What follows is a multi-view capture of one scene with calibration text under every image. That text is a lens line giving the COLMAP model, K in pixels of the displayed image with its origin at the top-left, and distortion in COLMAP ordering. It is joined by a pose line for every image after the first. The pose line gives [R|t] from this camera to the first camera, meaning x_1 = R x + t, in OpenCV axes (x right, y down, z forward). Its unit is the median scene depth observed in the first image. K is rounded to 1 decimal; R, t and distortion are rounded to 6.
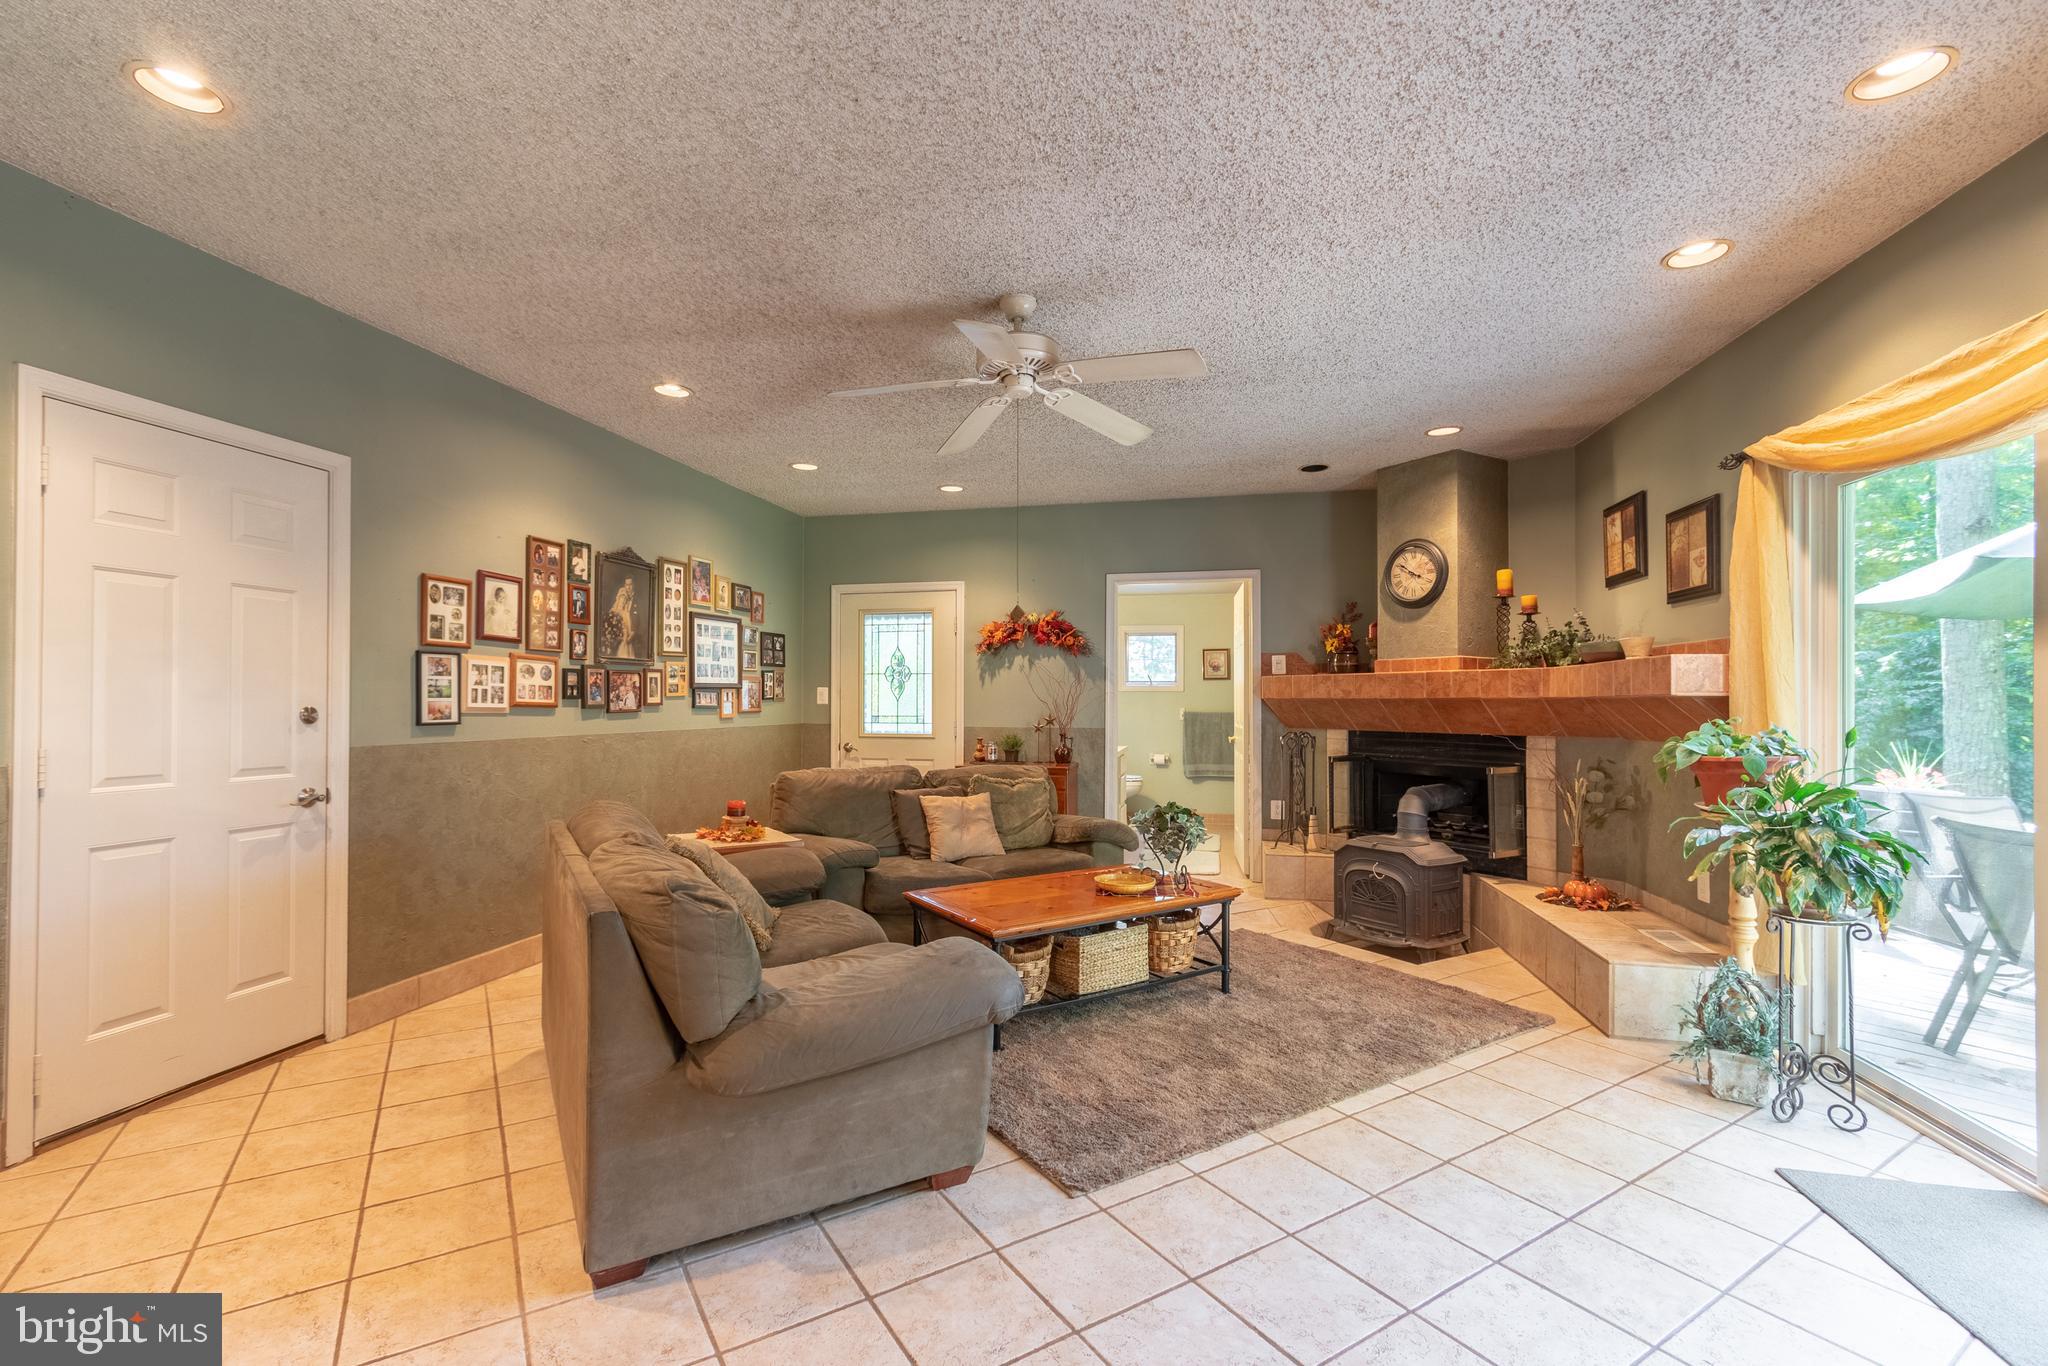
lens RADIAL K [[887.4, 0, 1001.4], [0, 887.4, 693.9], [0, 0, 1]] dist [0.002027, -0.001278]
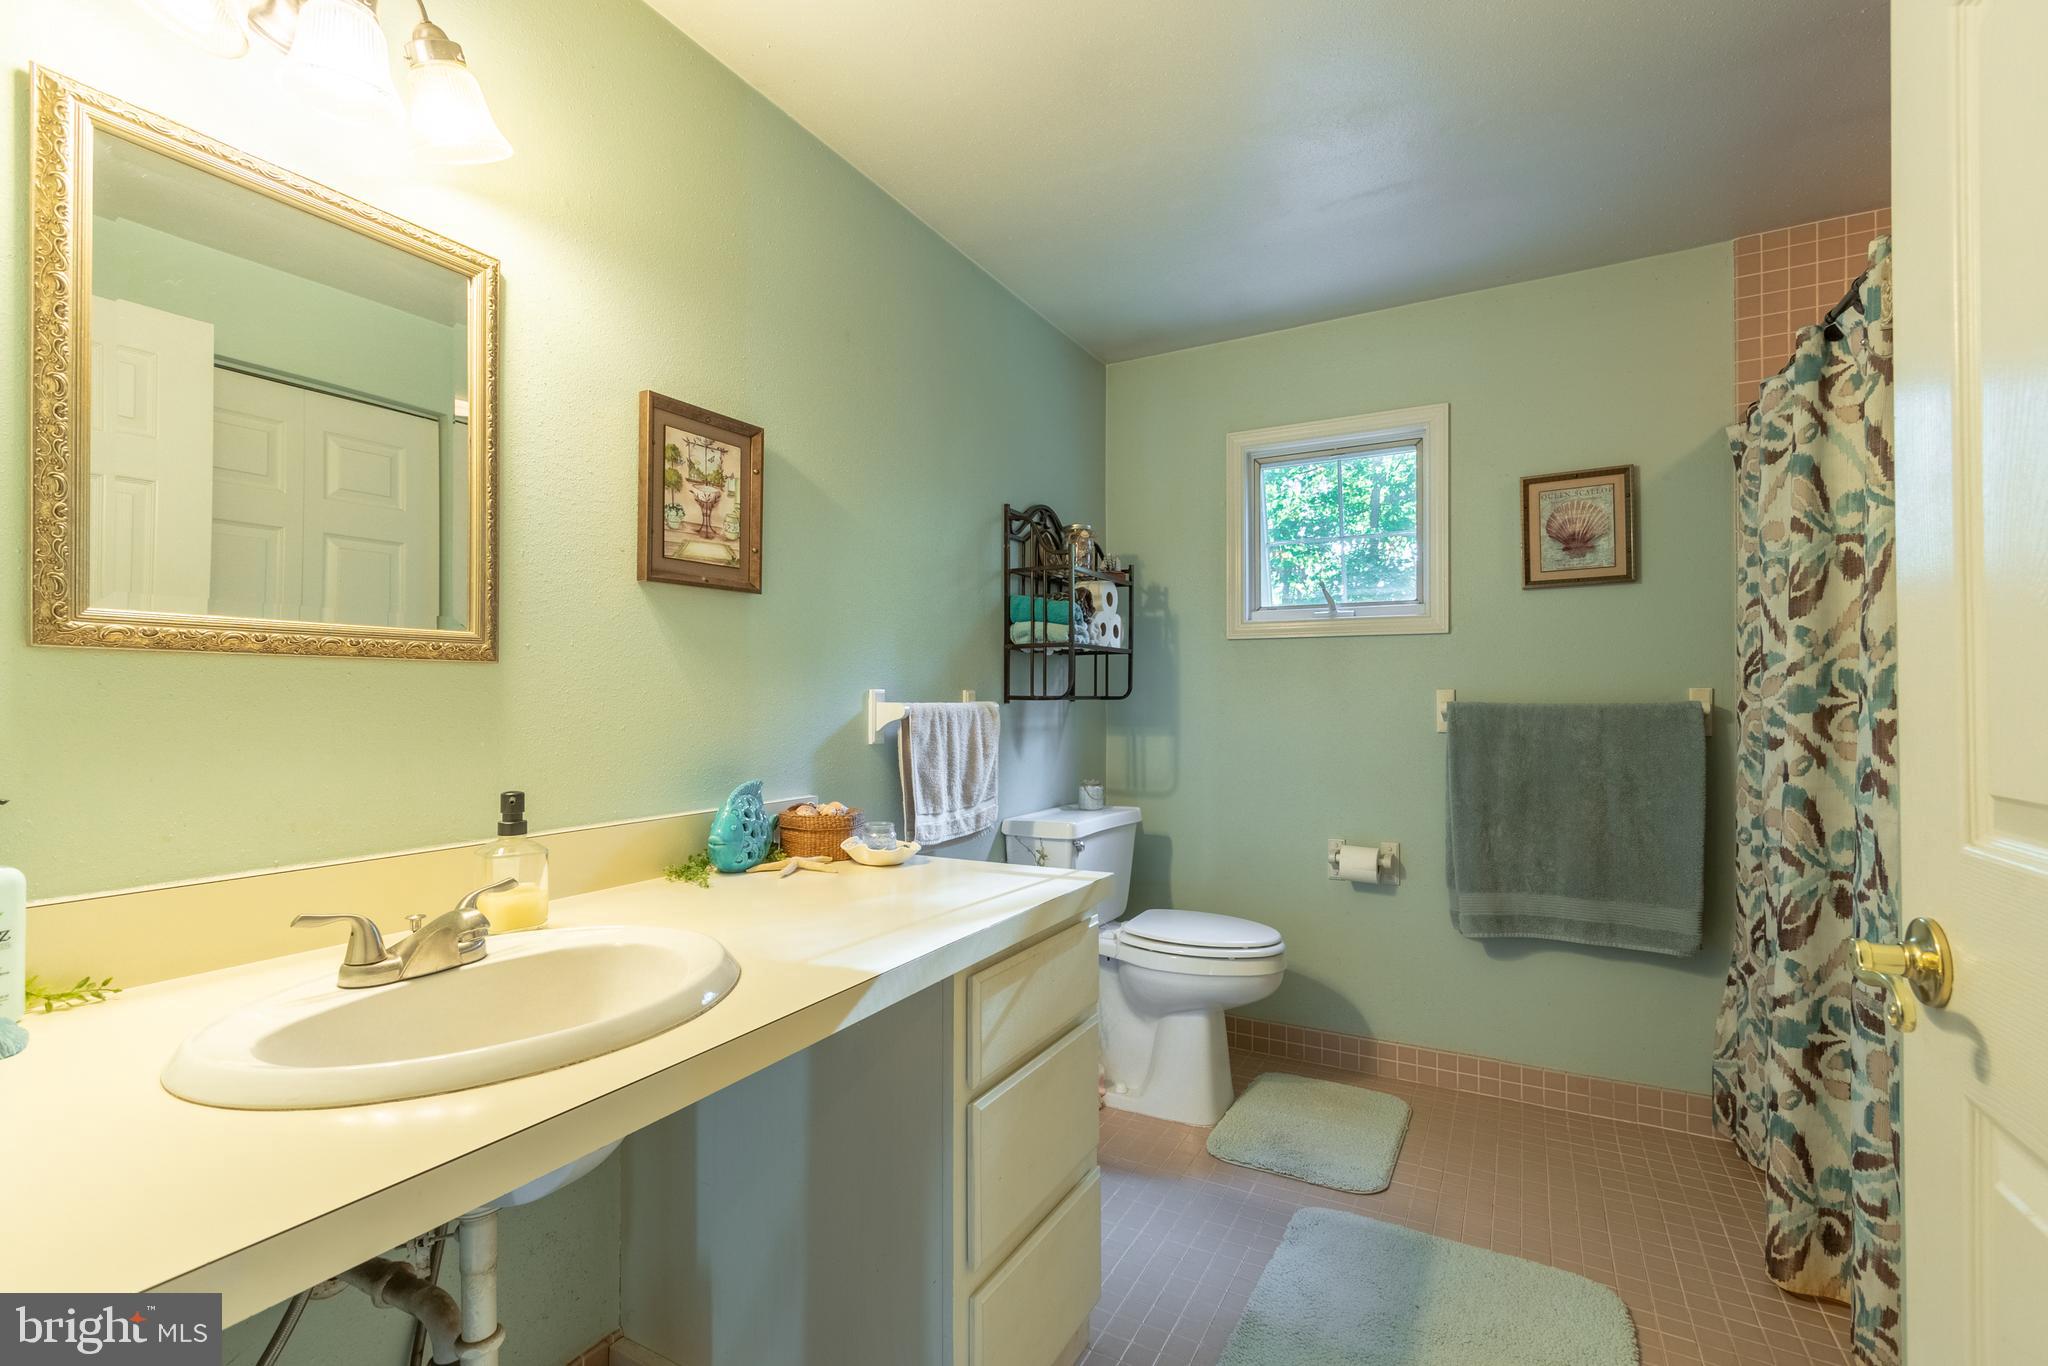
lens RADIAL K [[887.4, 0, 1037.6], [0, 887.4, 696.5], [0, 0, 1]] dist [0.002027, -0.001278]
pose [[0.962165, -0.008350, -0.272338, 0.312050], [0.007211, 0.999961, -0.005184, 0.037409], [0.272370, 0.003024, 0.962188, 1.381463]]
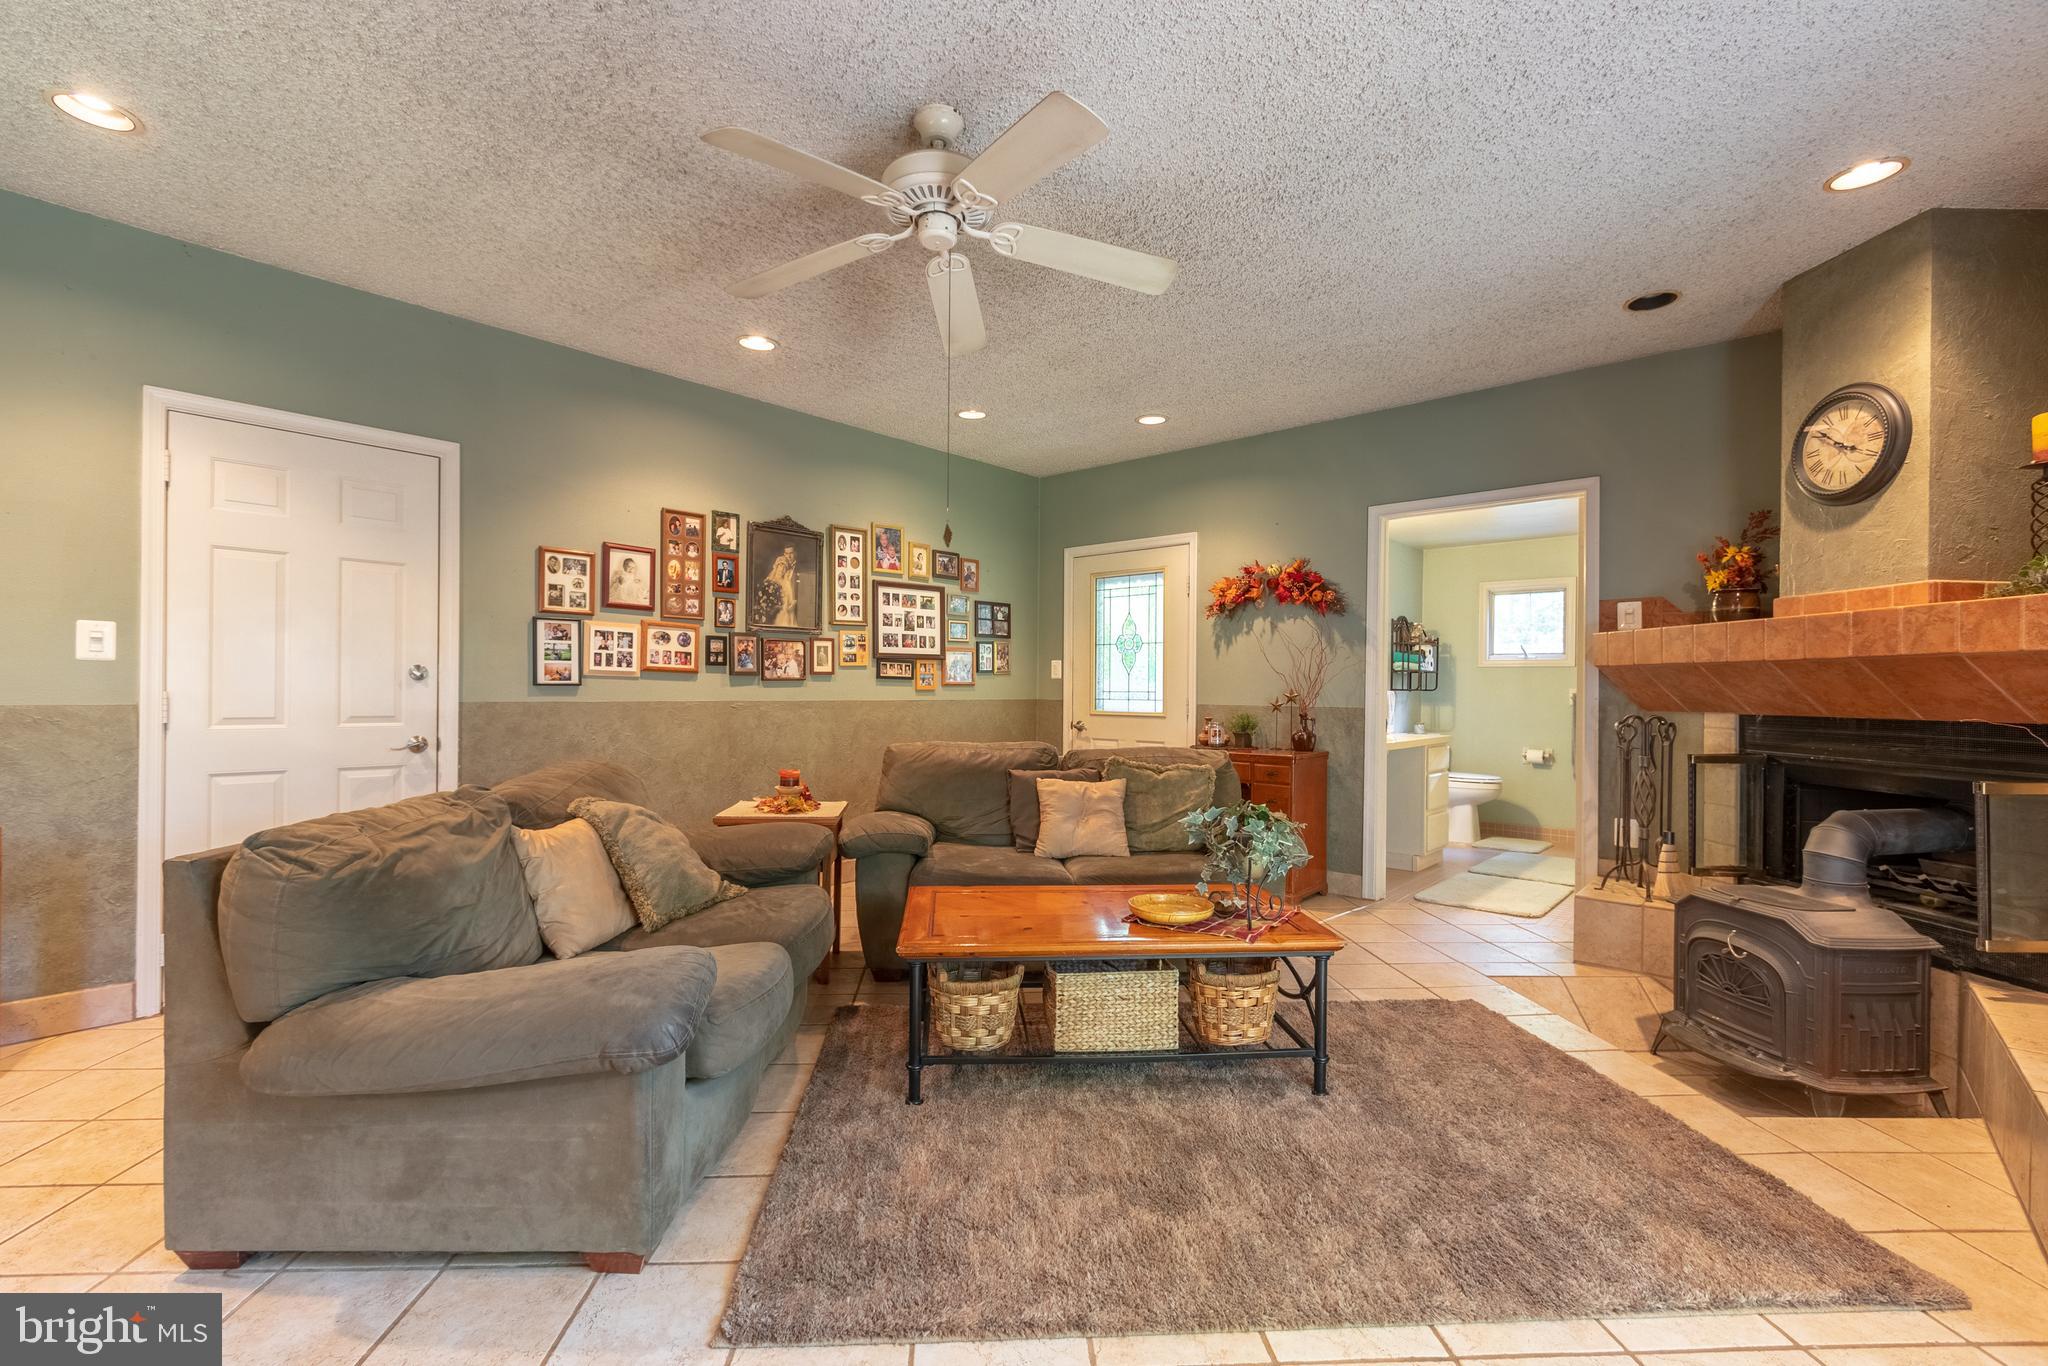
lens RADIAL K [[887.4, 0, 1006.7], [0, 887.4, 692.4], [0, 0, 1]] dist [0.002027, -0.001278]
pose [[0.875786, 0.006576, -0.482654, 0.296735], [-0.002058, 0.999949, 0.009888, 0.025097], [0.482694, -0.007667, 0.875755, 0.247675]]
